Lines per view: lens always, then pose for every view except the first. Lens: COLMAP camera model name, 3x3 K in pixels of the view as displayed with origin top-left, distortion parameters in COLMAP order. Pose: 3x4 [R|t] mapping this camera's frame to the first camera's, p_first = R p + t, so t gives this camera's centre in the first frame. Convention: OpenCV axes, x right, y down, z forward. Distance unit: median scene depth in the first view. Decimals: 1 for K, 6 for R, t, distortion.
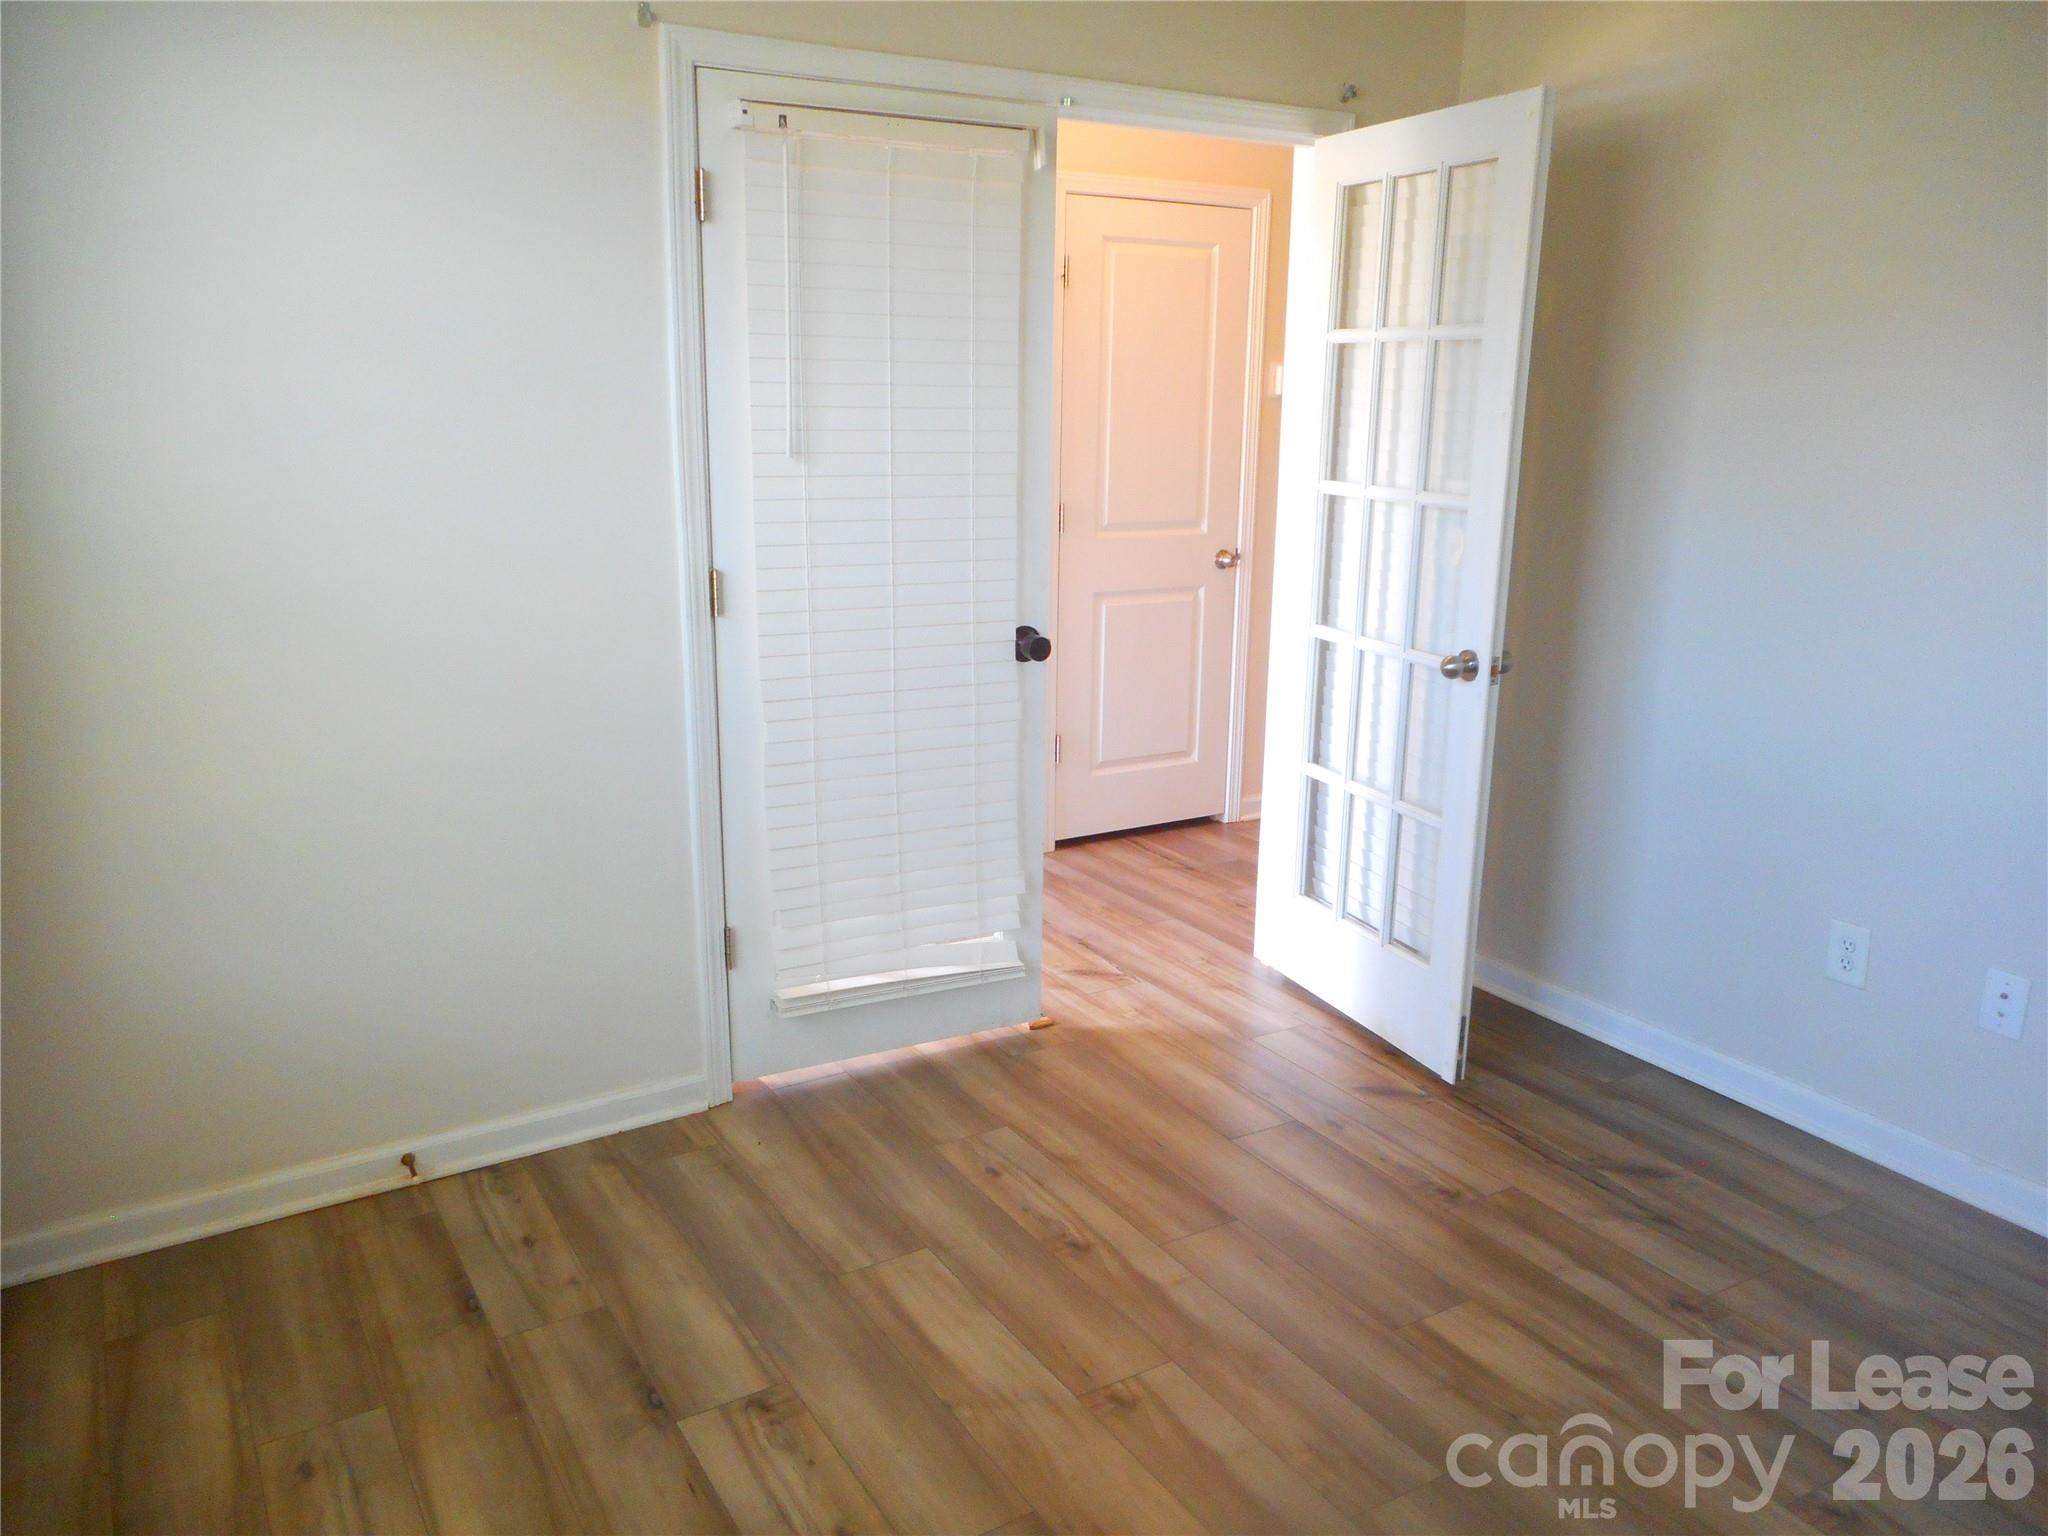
lens RADIAL K [[1578.0, 0, 1022.1], [0, 1578.0, 765.5], [0, 0, 1]] dist [0.025109, -0.000092]
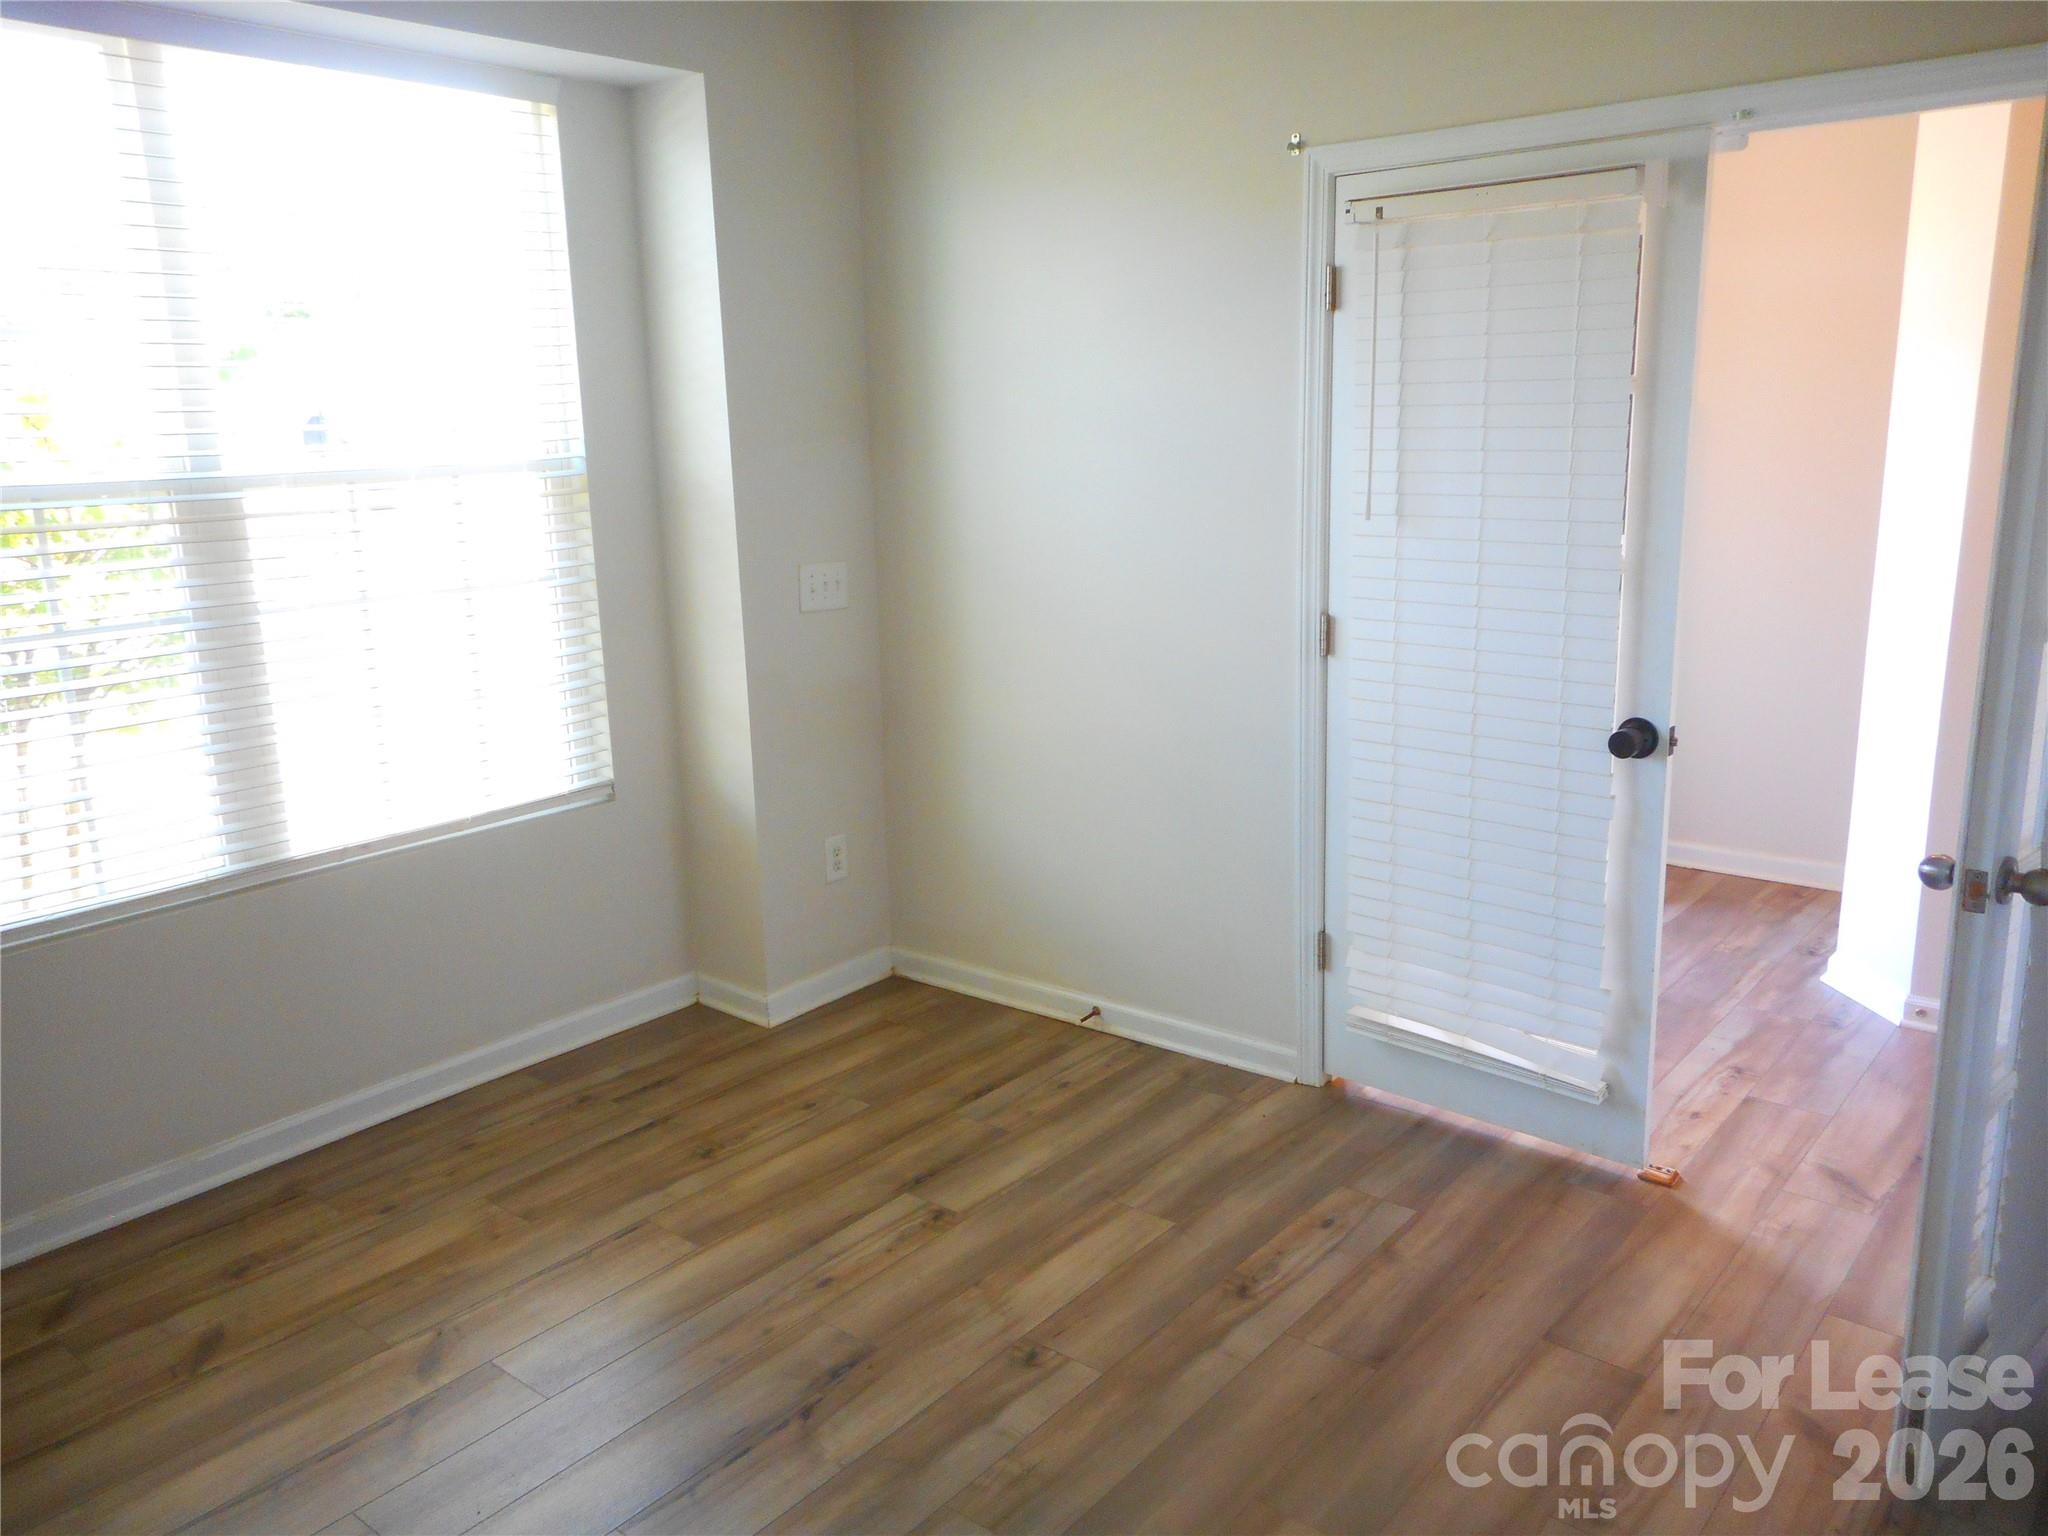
lens RADIAL K [[1578.0, 0, 1029.3], [0, 1578.0, 765.8], [0, 0, 1]] dist [0.025109, -0.000092]
pose [[0.326309, 0.192454, -0.925464, 0.828849], [-0.193897, 0.971863, 0.133736, -0.132496], [0.925163, 0.135805, 0.354443, 0.431074]]
